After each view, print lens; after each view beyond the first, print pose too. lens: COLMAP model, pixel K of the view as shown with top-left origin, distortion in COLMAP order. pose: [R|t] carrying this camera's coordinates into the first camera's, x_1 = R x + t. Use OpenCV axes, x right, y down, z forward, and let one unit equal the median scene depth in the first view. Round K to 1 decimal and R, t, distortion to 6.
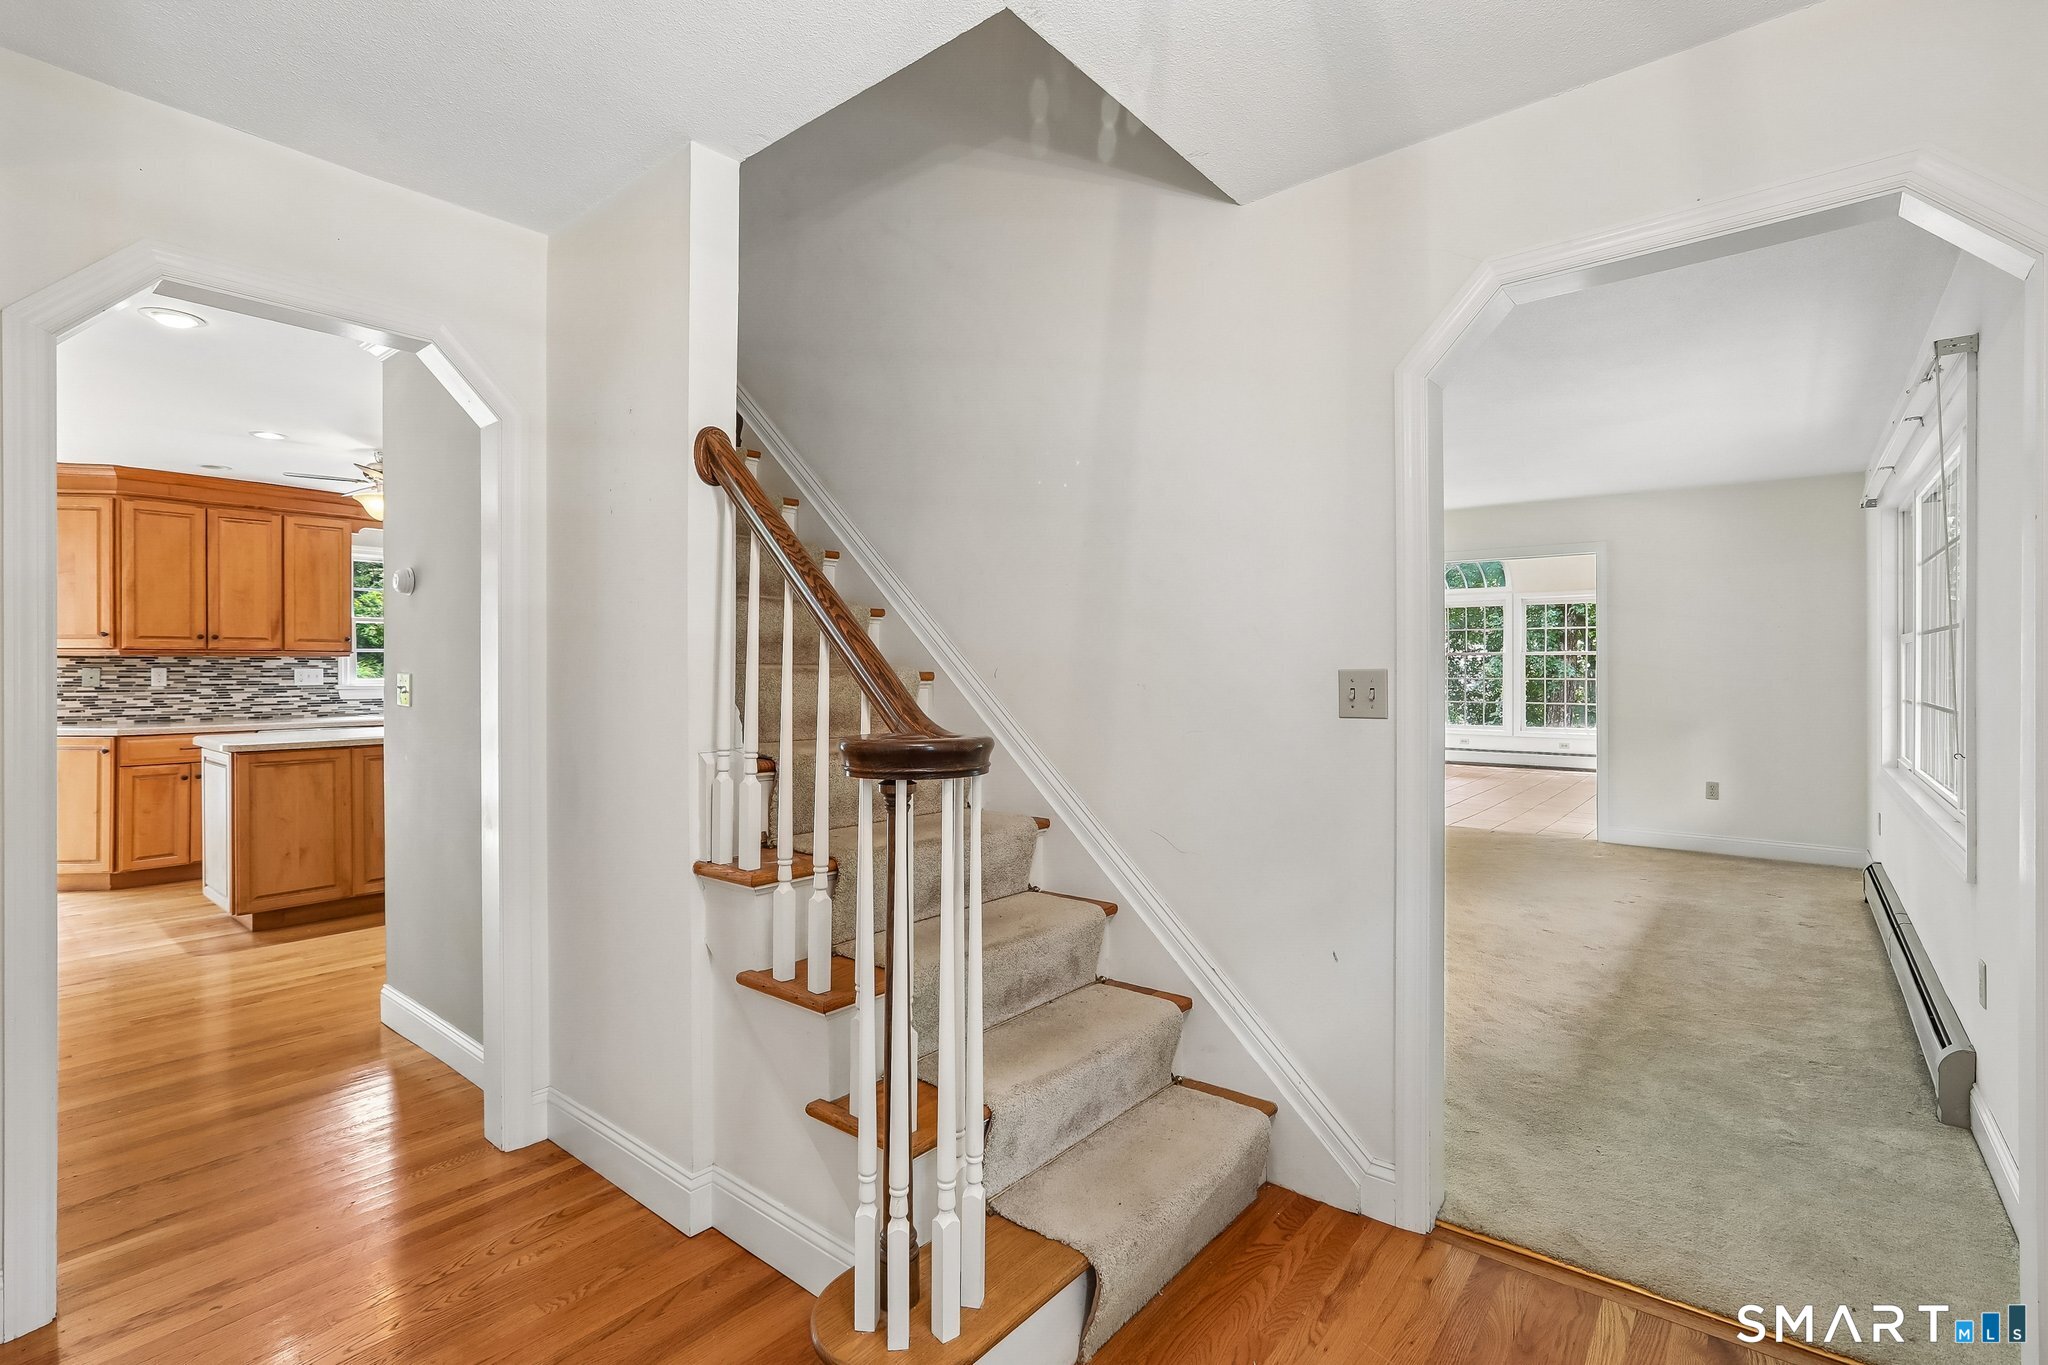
lens RADIAL K [[952.3, 0, 1024.8], [0, 952.3, 671.4], [0, 0, 1]] dist [-0.039749, 0.016713]
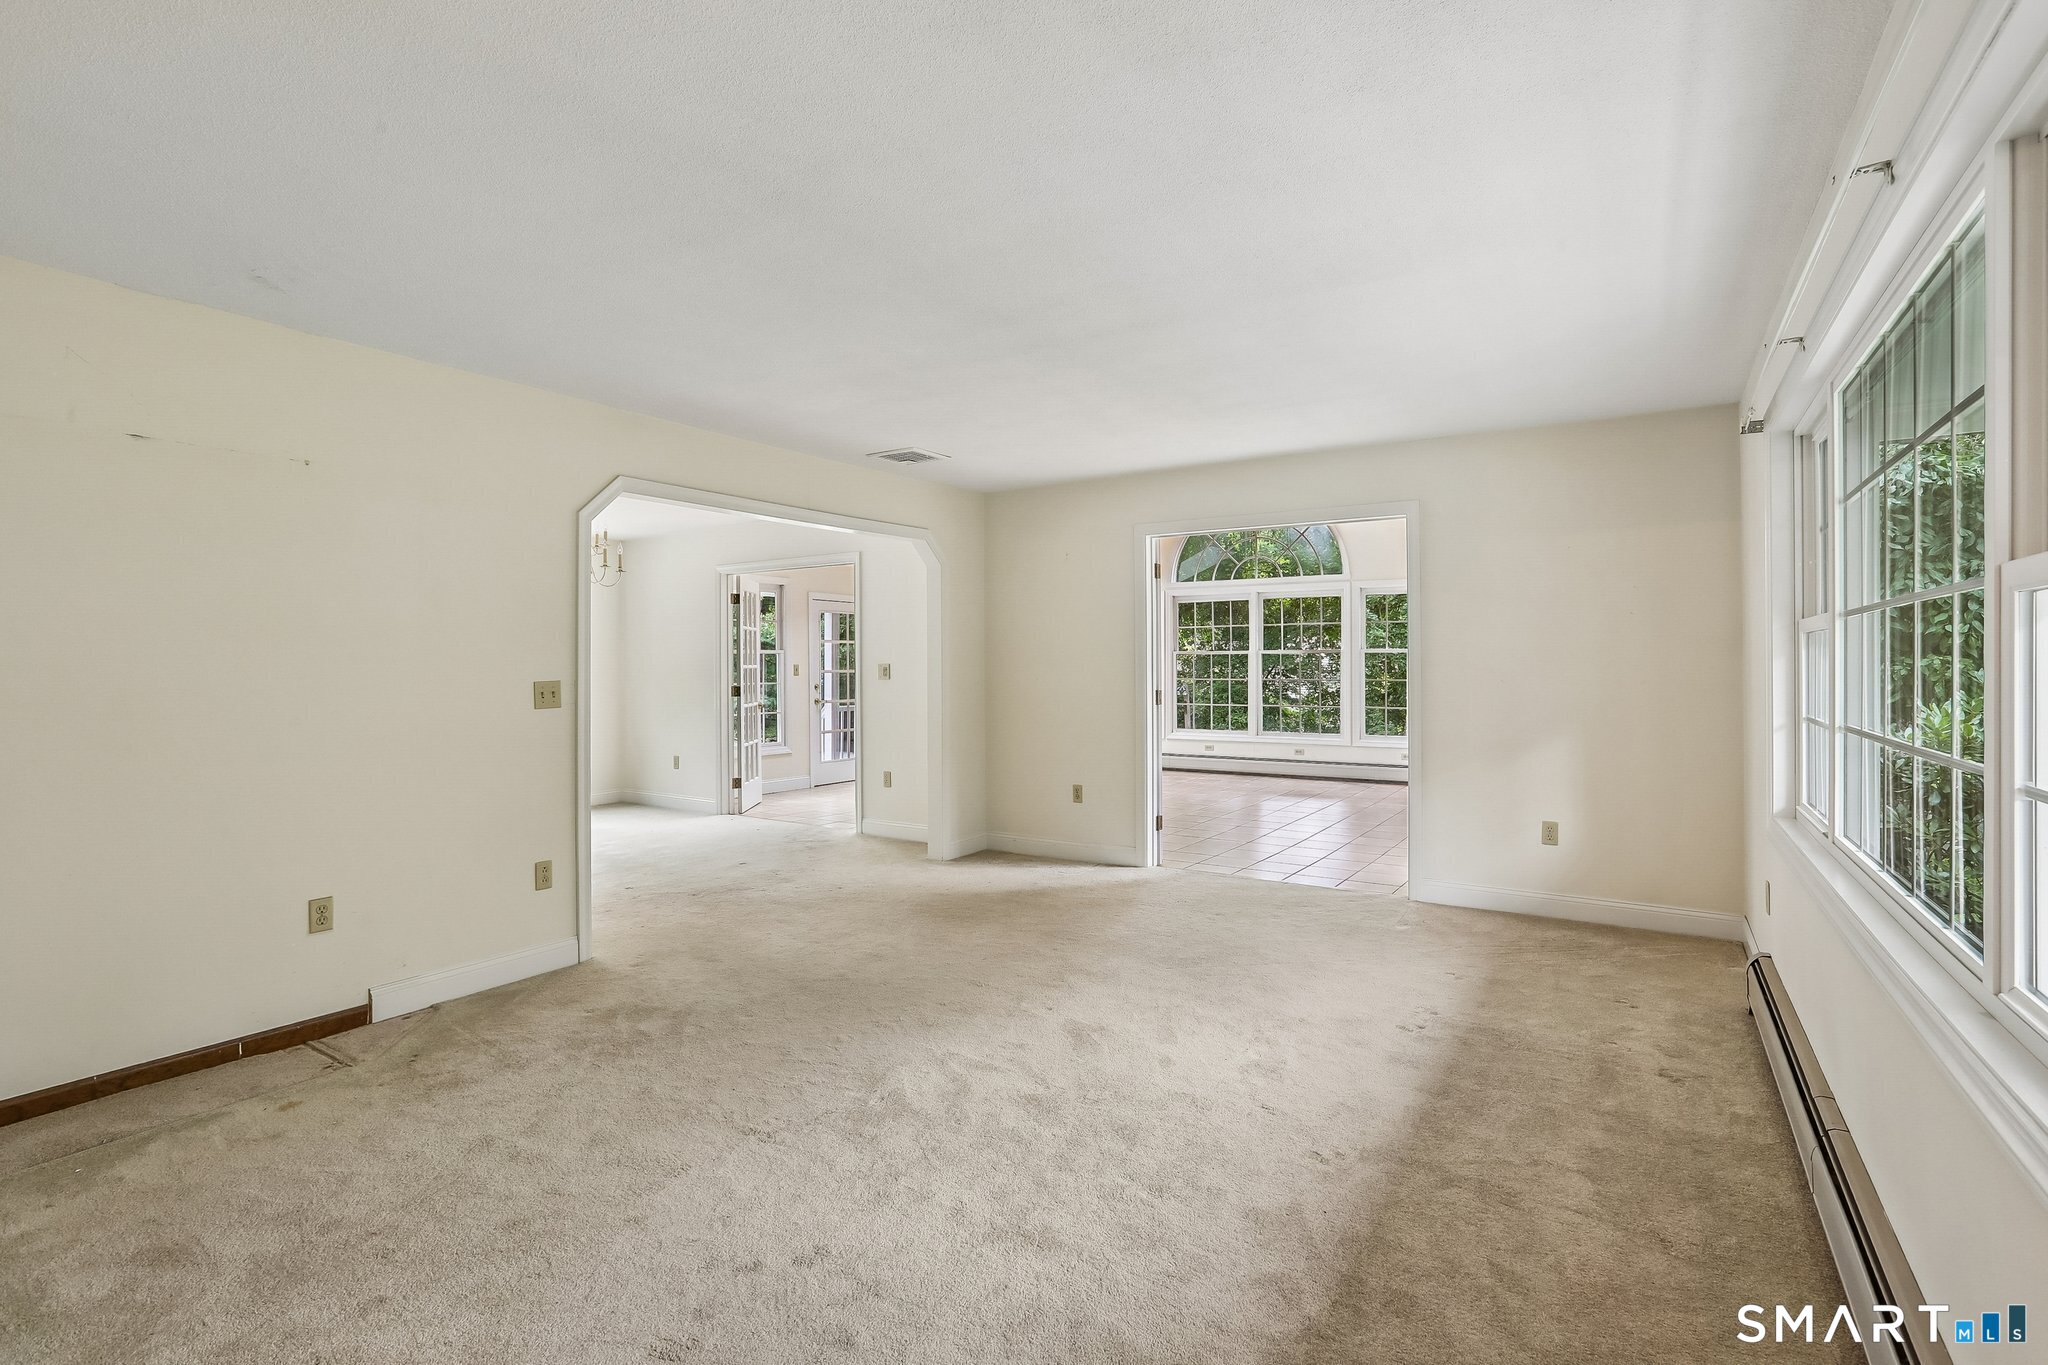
lens RADIAL K [[952.3, 0, 1029.9], [0, 952.3, 665.3], [0, 0, 1]] dist [-0.039749, 0.016713]
pose [[0.994548, -0.000257, 0.104276, 0.270766], [0.000881, 0.999982, -0.005944, -0.002796], [-0.104273, 0.006004, 0.994531, 0.328901]]
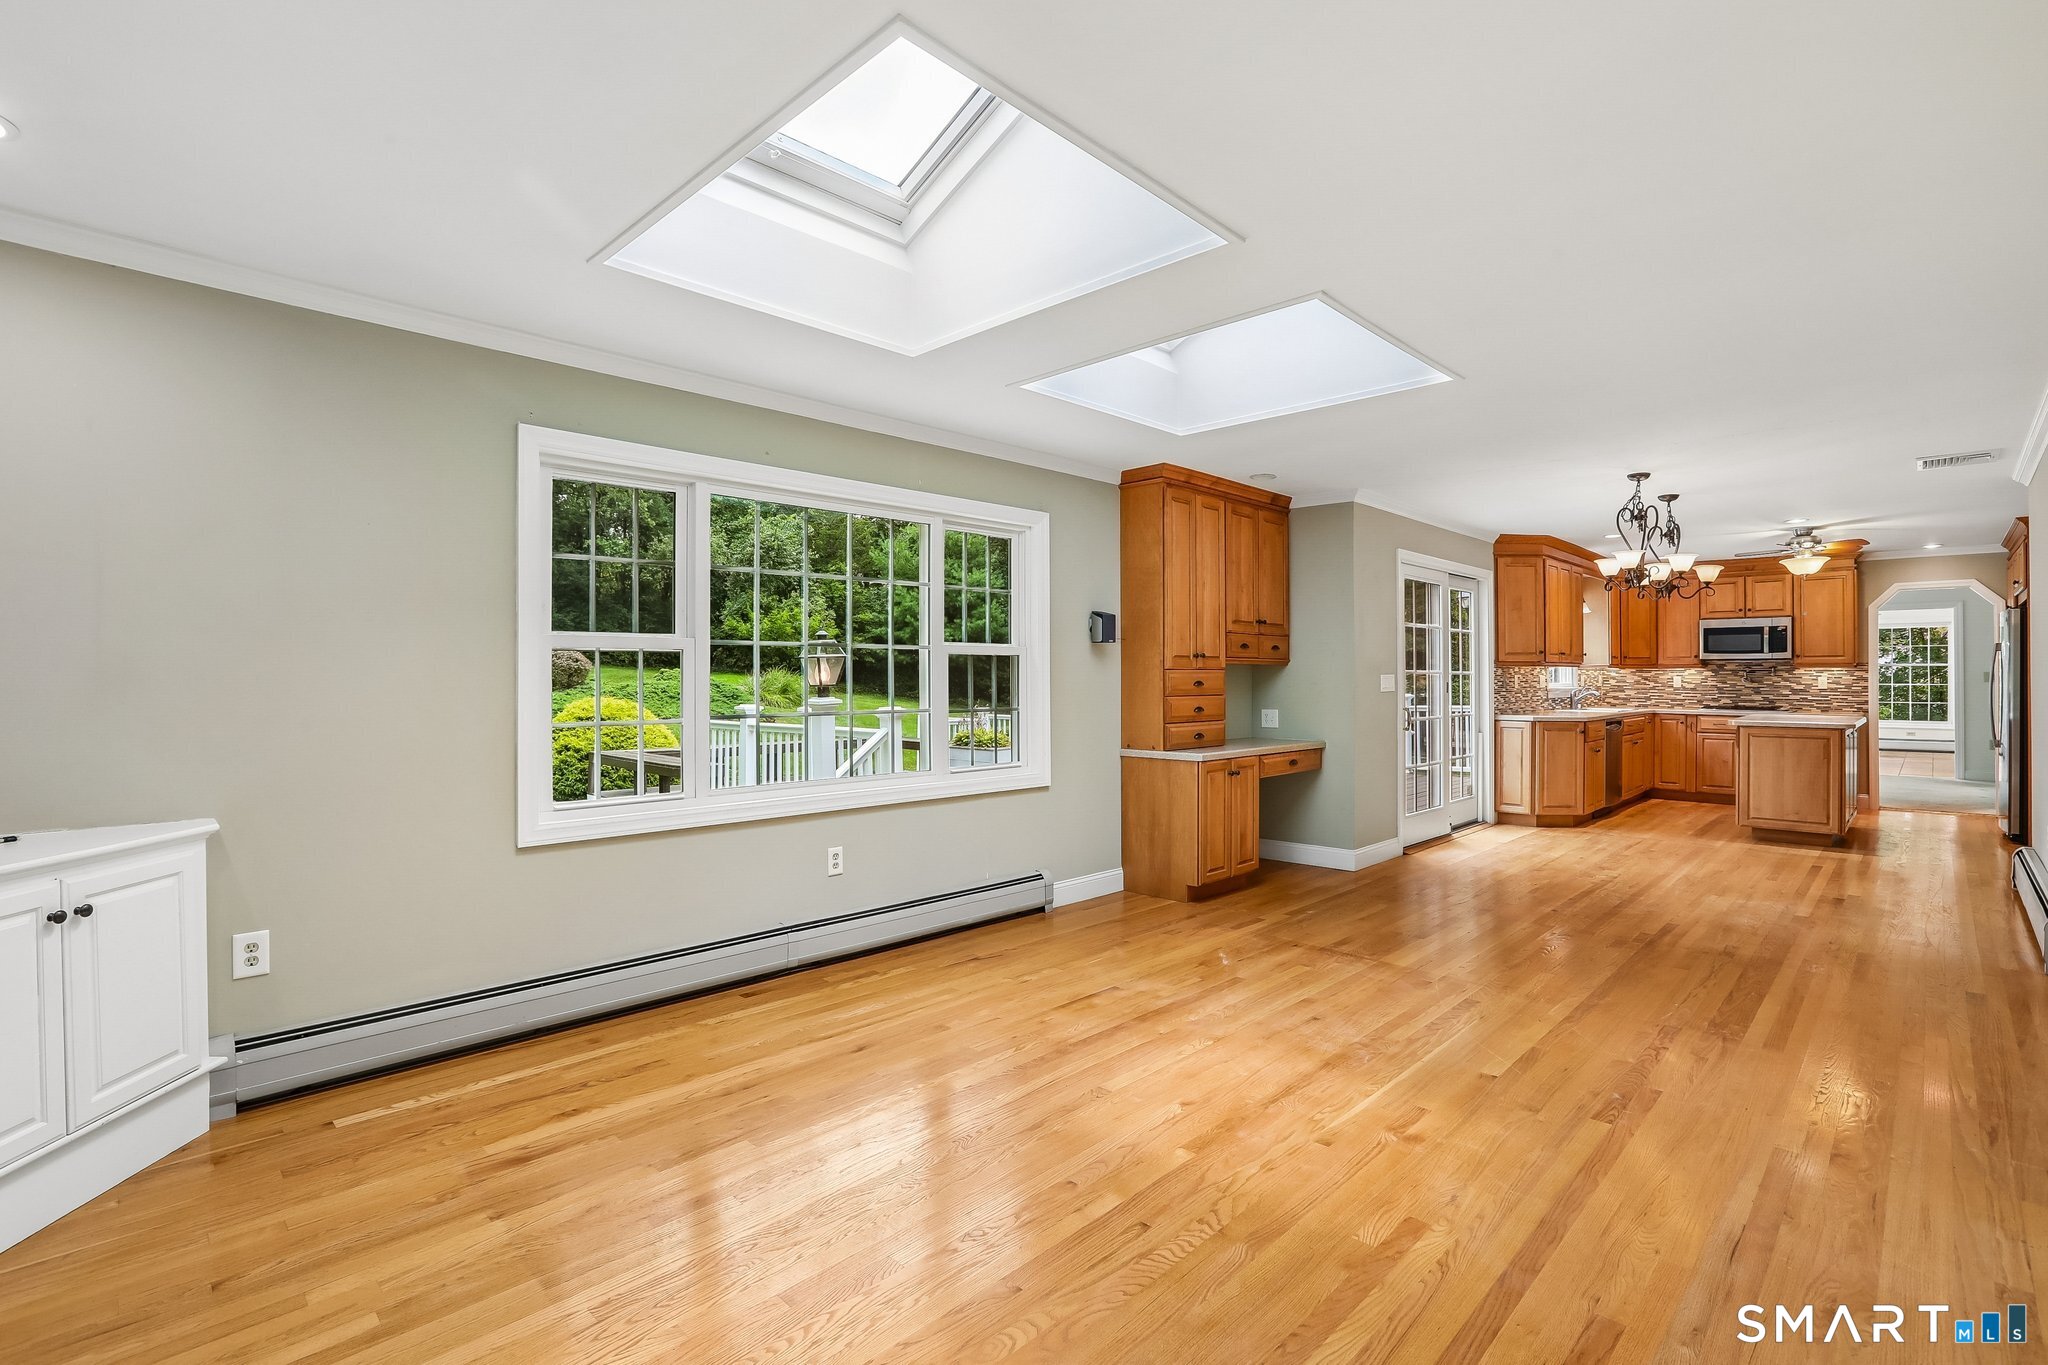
lens RADIAL K [[952.3, 0, 1038.7], [0, 952.3, 672.9], [0, 0, 1]] dist [-0.039749, 0.016713]
pose [[0.995359, -0.000584, -0.096225, -1.518788], [-0.000041, 0.999979, -0.006490, 0.001959], [0.096226, 0.006463, 0.995338, -0.500466]]
